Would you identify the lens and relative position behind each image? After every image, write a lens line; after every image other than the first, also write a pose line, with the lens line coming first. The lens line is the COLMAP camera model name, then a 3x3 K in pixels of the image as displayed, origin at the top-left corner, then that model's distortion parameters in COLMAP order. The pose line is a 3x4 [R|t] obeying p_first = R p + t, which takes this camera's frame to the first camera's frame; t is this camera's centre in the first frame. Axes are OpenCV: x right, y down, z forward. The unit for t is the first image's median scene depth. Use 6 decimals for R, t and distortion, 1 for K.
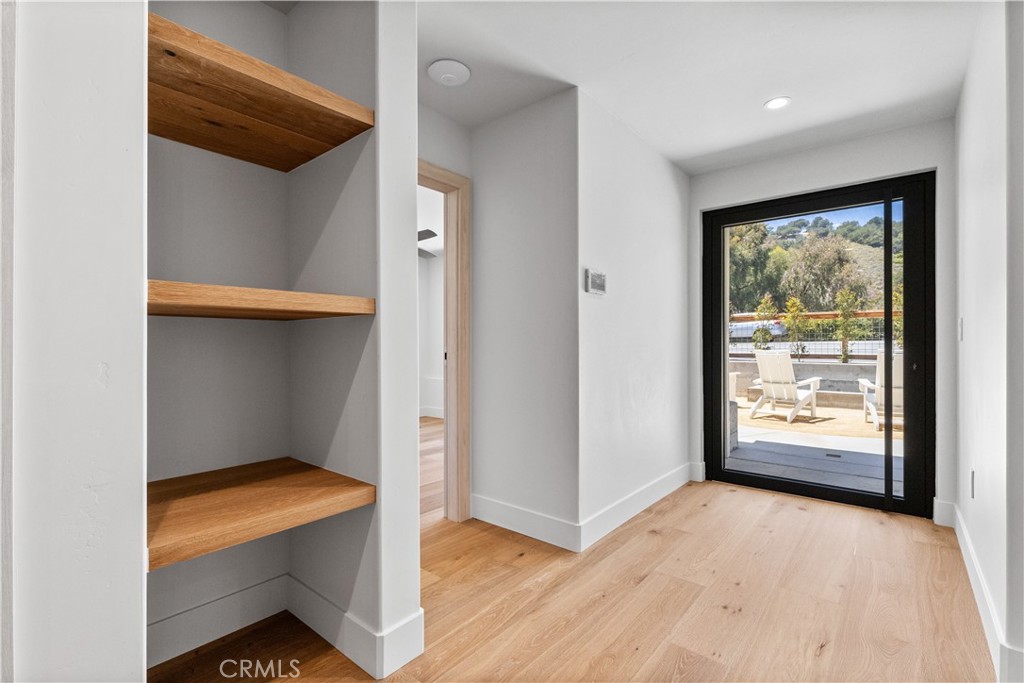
lens RADIAL K [[465.8, 0, 512.0], [0, 465.8, 341.5], [0, 0, 1]] dist [0.002317, -0.000172]
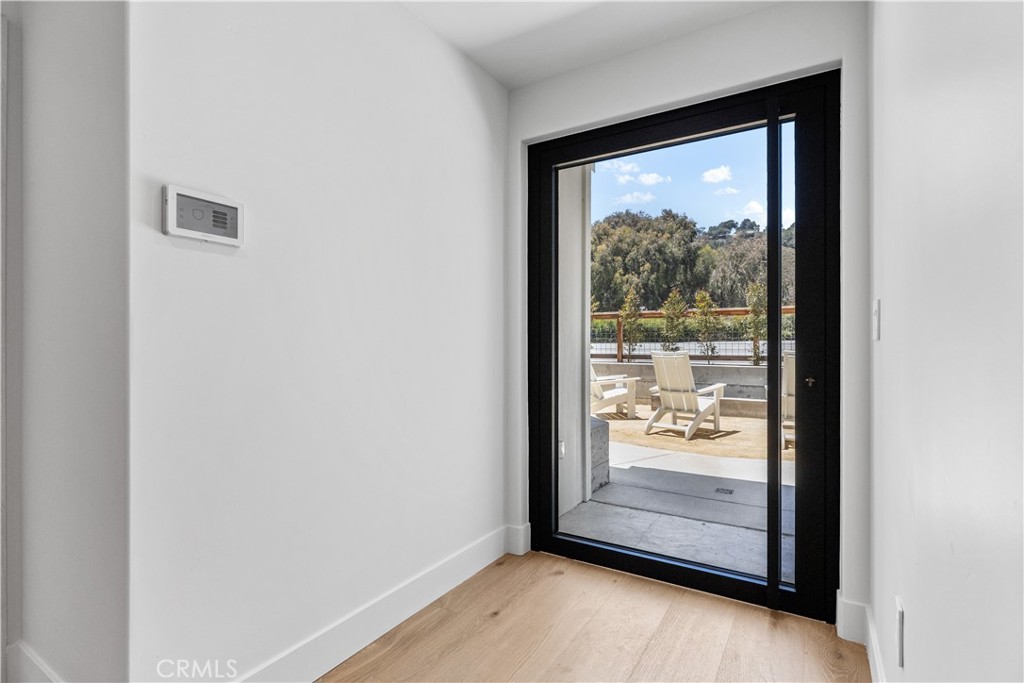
lens RADIAL K [[493.6, 0, 512.0], [0, 493.6, 341.5], [0, 0, 1]] dist [0.002740, 0.000202]
pose [[0.990475, 0.001109, 0.137690, 0.137002], [-0.001325, 0.999998, 0.001478, -0.000126], [-0.137688, -0.001647, 0.990474, 0.145188]]
